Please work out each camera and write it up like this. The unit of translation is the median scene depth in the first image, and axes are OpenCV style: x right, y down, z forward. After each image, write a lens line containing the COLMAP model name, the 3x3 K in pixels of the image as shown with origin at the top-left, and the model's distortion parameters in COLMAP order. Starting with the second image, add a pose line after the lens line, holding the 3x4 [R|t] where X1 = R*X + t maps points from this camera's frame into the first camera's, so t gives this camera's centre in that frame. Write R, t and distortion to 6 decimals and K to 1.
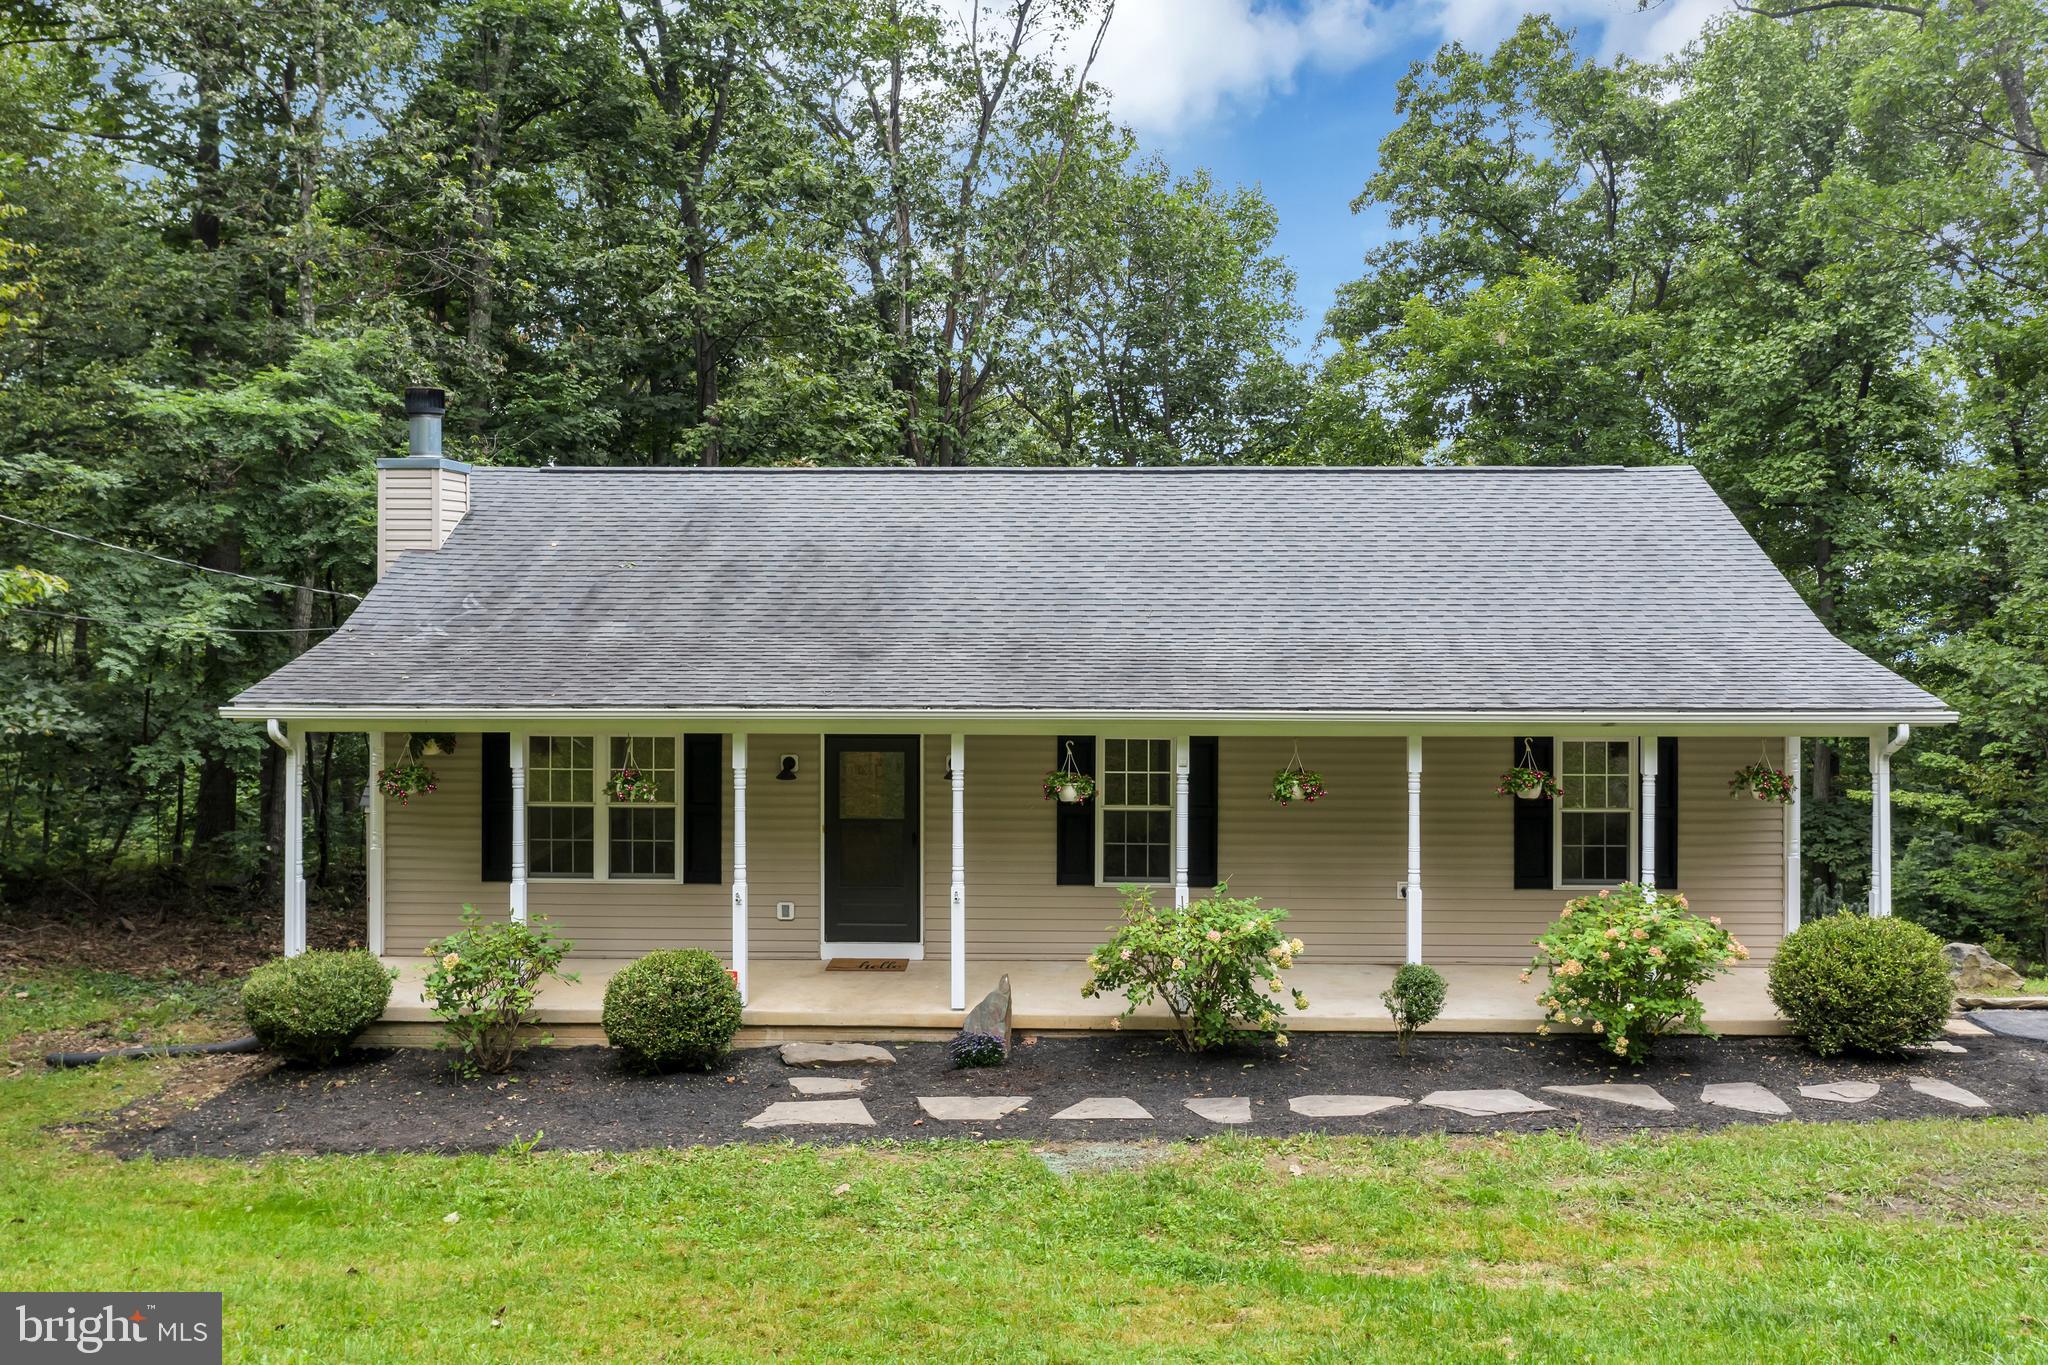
lens RADIAL K [[1671.0, 0, 1024.6], [0, 1671.0, 608.0], [0, 0, 1]] dist [-0.001889, 0.002477]
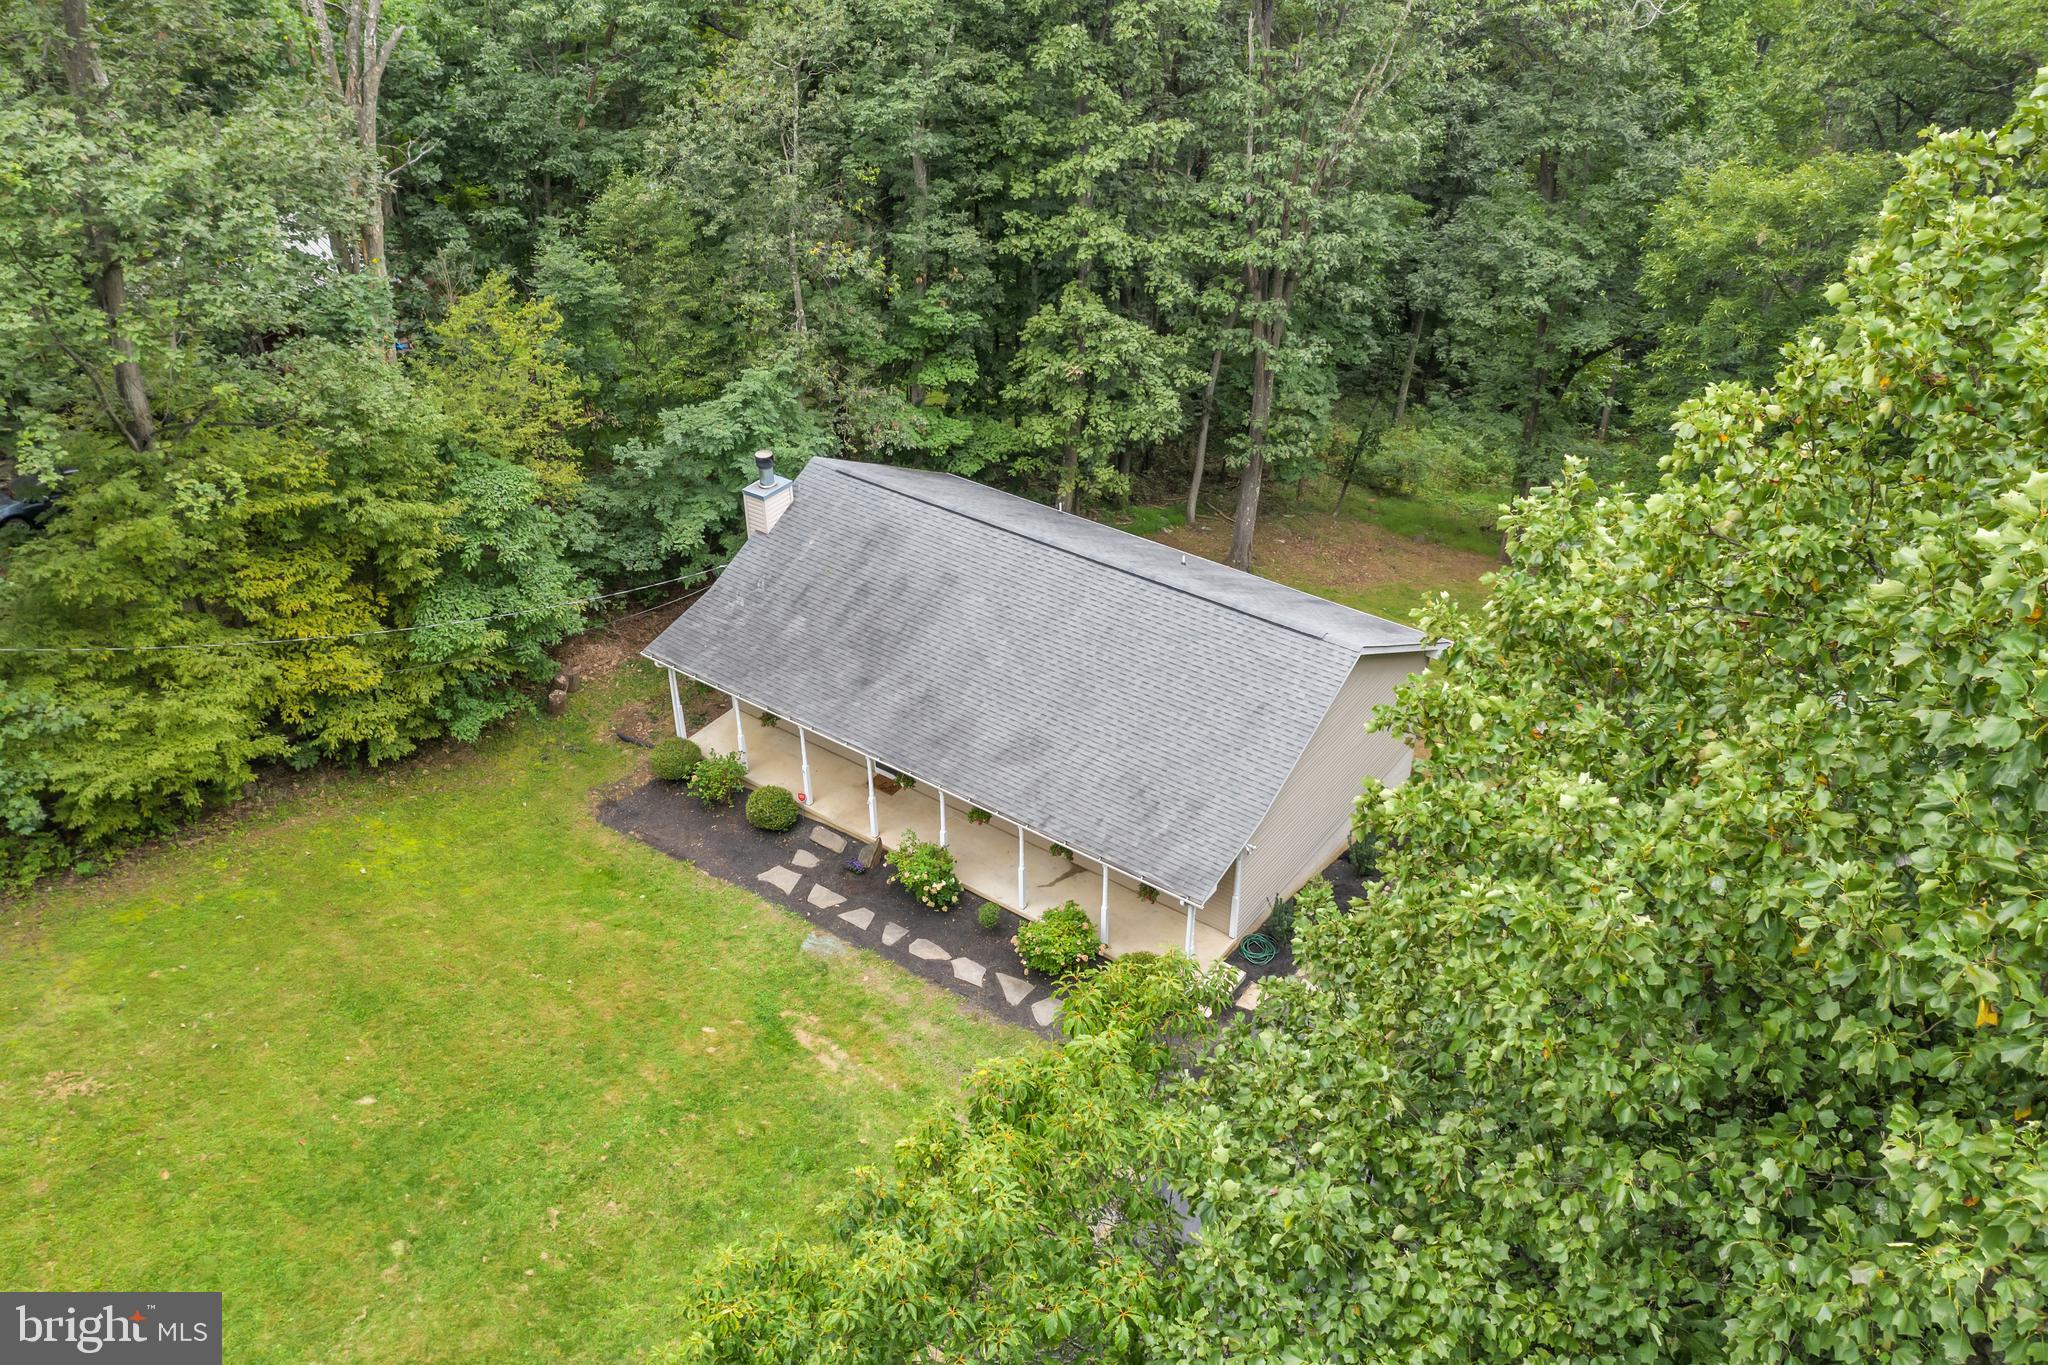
lens RADIAL K [[1665.1, 0, 1033.7], [0, 1665.1, 685.4], [0, 0, 1]] dist [0.000659, -0.012864]
pose [[0.821206, 0.316402, -0.474879, 1.291554], [-0.004354, 0.835649, 0.549246, -1.342578], [0.570615, -0.448977, 0.687618, -0.478118]]
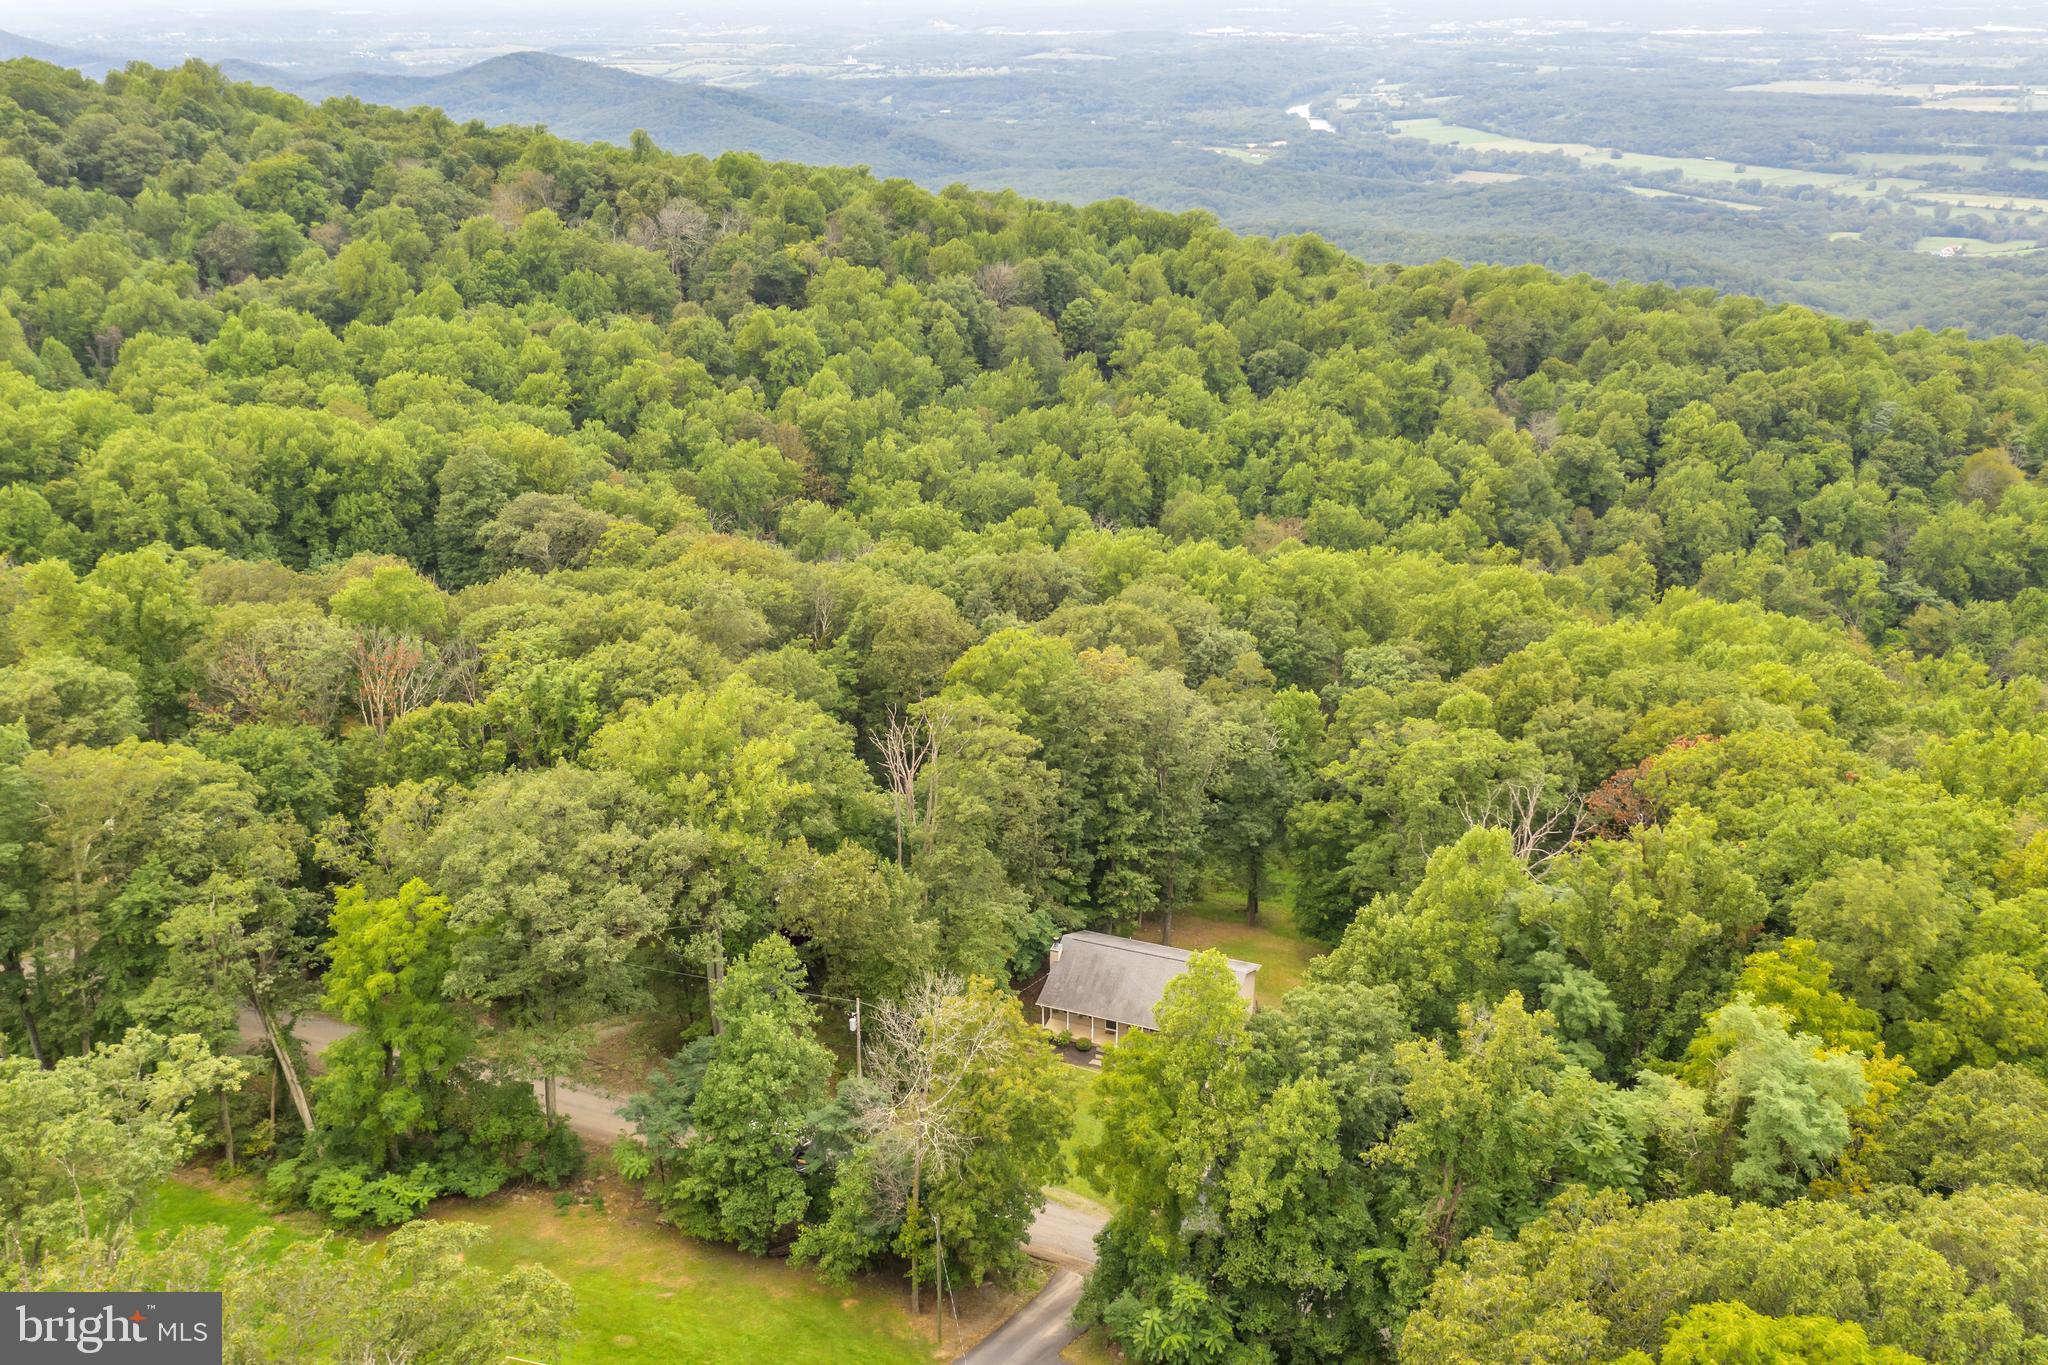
lens RADIAL K [[1665.1, 0, 1033.7], [0, 1665.1, 685.4], [0, 0, 1]] dist [0.000659, -0.012864]
pose [[0.942244, 0.126624, -0.310070, 2.013616], [0.003061, 0.922485, 0.386020, -4.871005], [0.334914, -0.364674, 0.868819, -6.011007]]
